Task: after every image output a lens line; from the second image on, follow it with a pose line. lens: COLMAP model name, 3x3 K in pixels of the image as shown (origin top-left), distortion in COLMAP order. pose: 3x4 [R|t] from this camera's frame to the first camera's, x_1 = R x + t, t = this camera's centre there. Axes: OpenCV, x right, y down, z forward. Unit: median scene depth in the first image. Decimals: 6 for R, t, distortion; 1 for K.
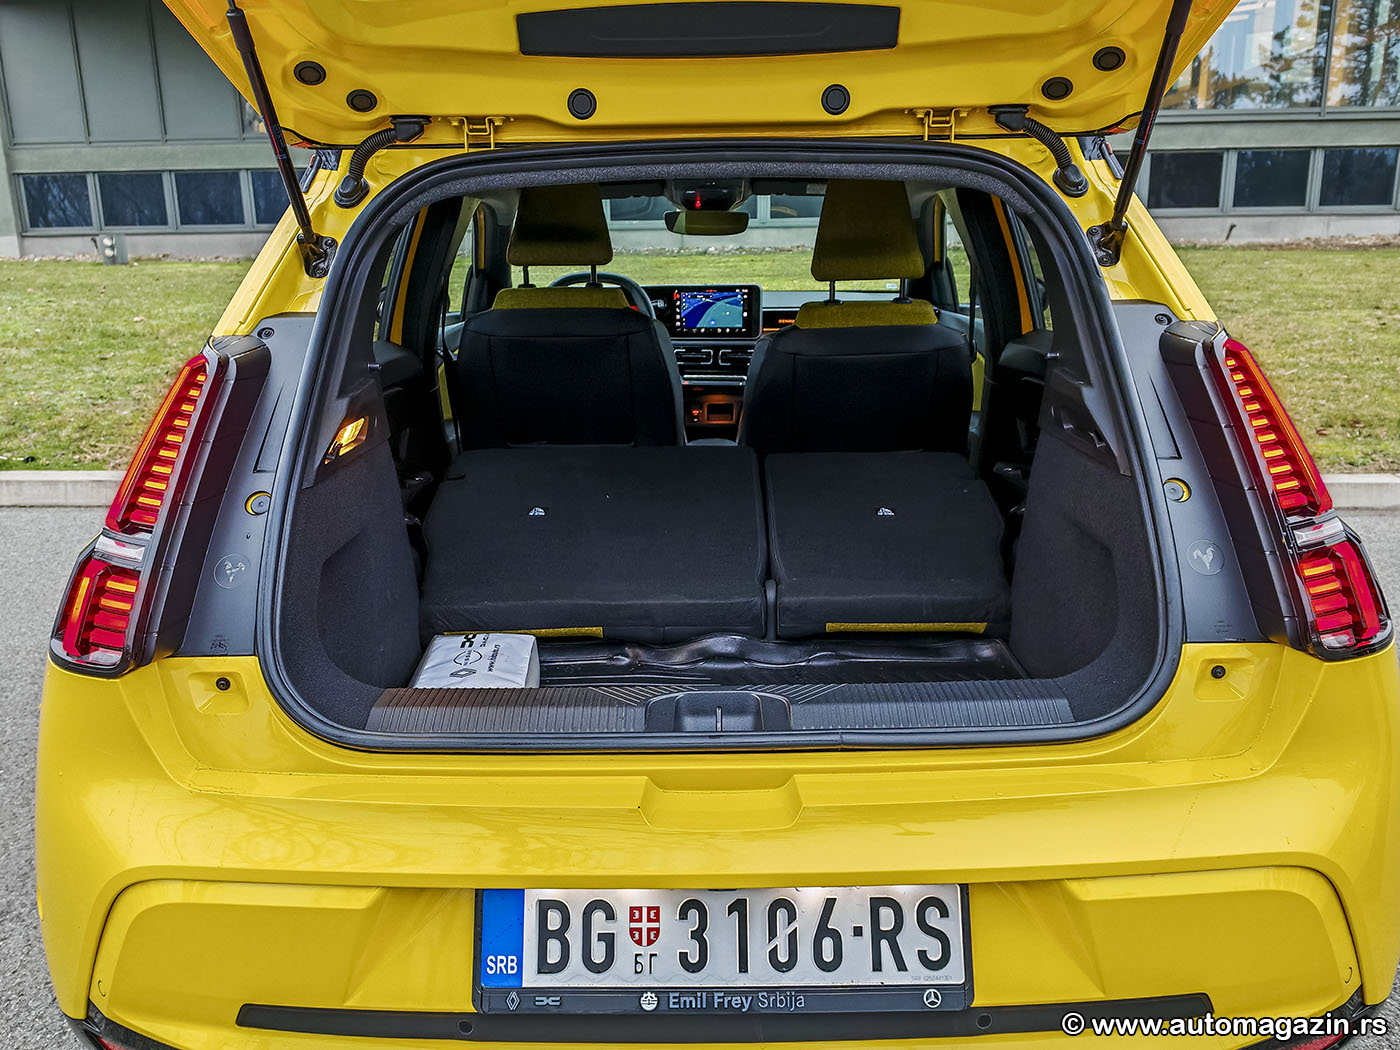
lens RADIAL K [[1138.2, 0, 702.6], [0, 1138.2, 530.2], [0, 0, 1]] dist [0.121662, -0.219822]
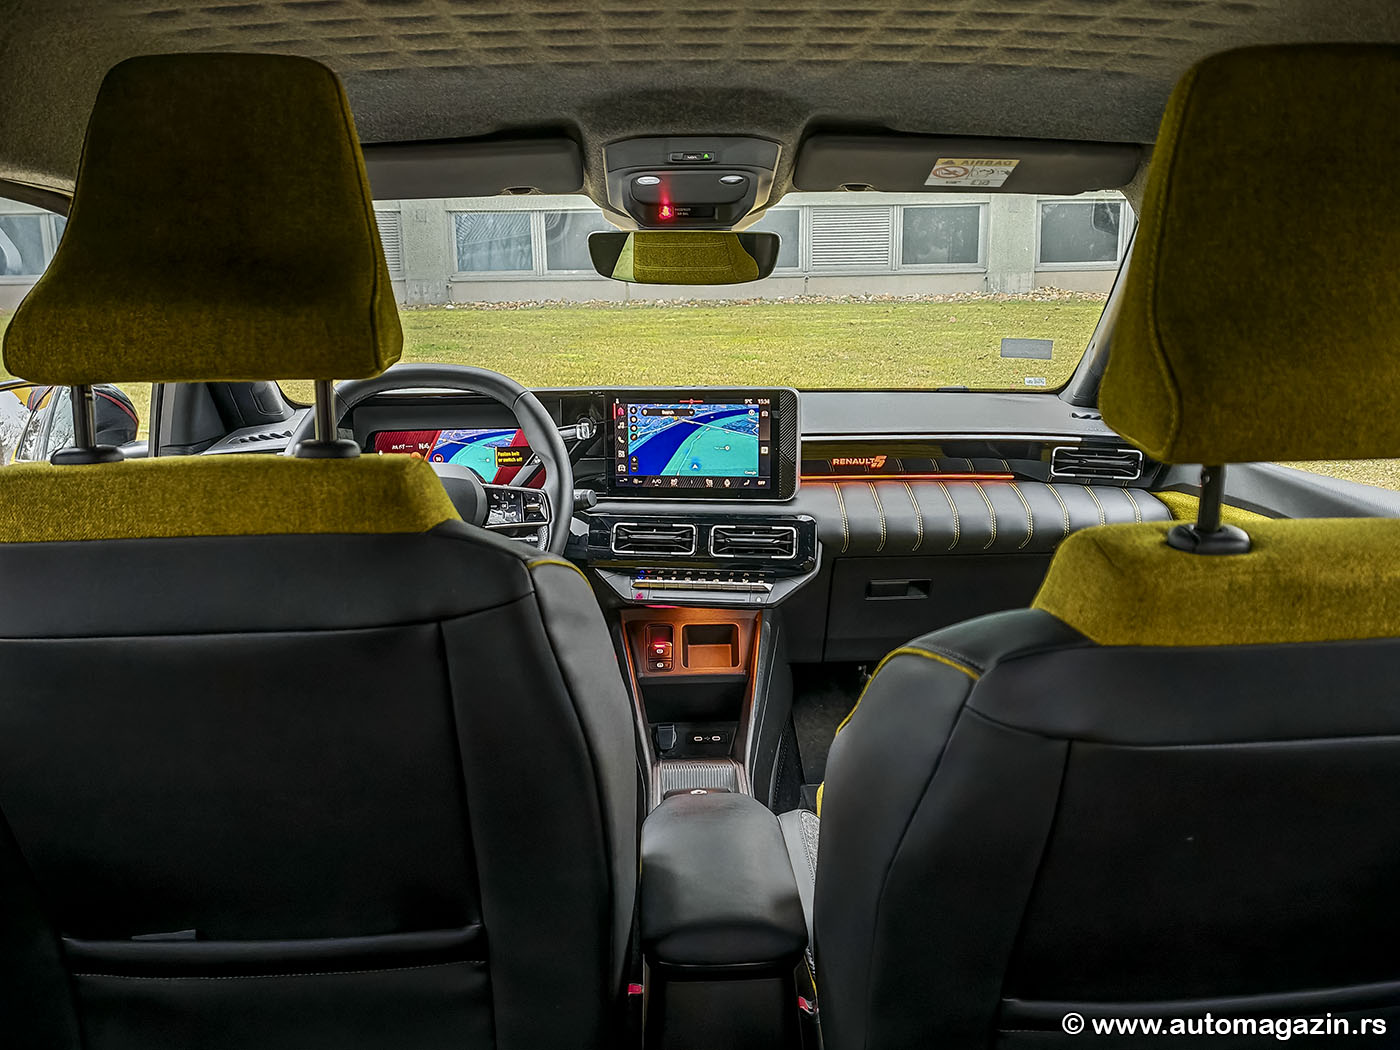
lens RADIAL K [[1086.8, 0, 677.5], [0, 1086.8, 510.5], [0, 0, 1]] dist [0.232656, -0.288789]
pose [[0.999590, -0.007975, 0.027487, -0.010860], [0.009359, 0.998675, -0.050599, -0.140787], [-0.027047, 0.050835, 0.998341, 0.551082]]
